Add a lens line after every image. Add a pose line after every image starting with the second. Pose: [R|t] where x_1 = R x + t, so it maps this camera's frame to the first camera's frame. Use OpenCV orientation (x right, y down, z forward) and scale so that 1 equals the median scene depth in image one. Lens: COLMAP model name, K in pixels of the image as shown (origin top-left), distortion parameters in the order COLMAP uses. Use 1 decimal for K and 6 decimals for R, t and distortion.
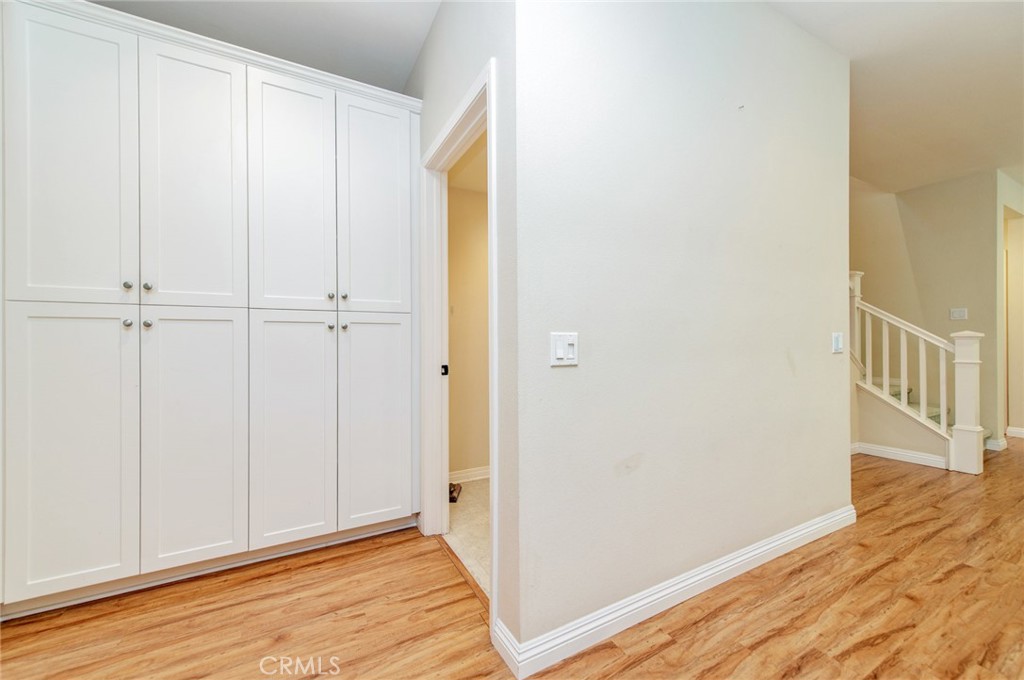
lens RADIAL K [[401.5, 0, 509.9], [0, 401.5, 336.5], [0, 0, 1]] dist [0.013709, -0.002976]
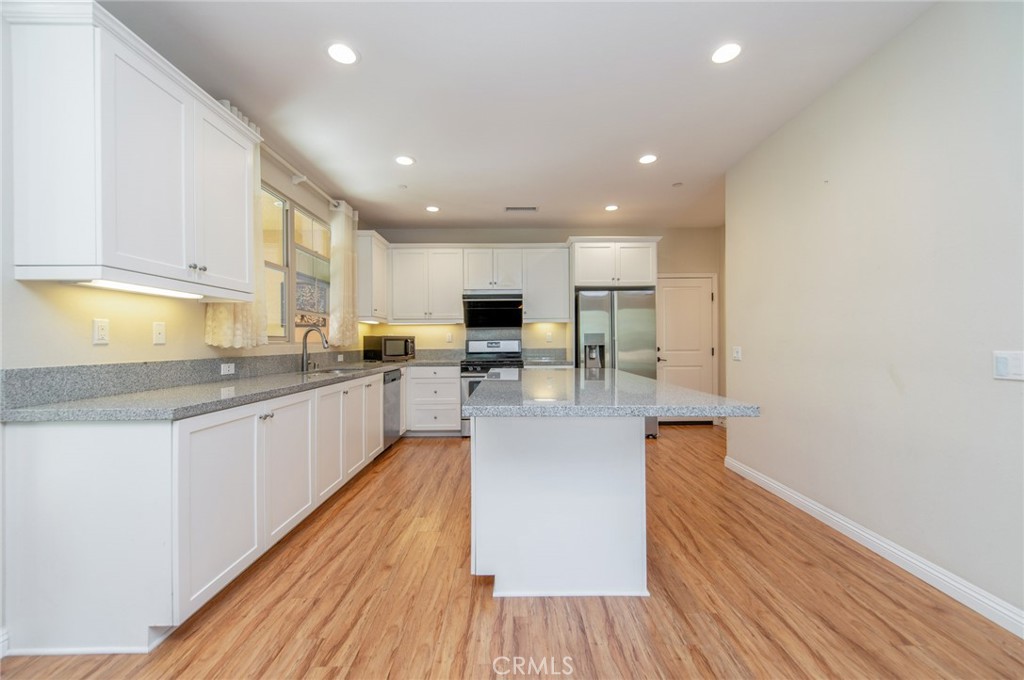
lens RADIAL K [[401.5, 0, 510.5], [0, 401.5, 340.1], [0, 0, 1]] dist [0.013709, -0.002976]
pose [[-0.482625, 0.005322, -0.875811, 2.247291], [0.015241, 0.999881, -0.002323, -0.048393], [0.875695, -0.014470, -0.482649, 0.723716]]
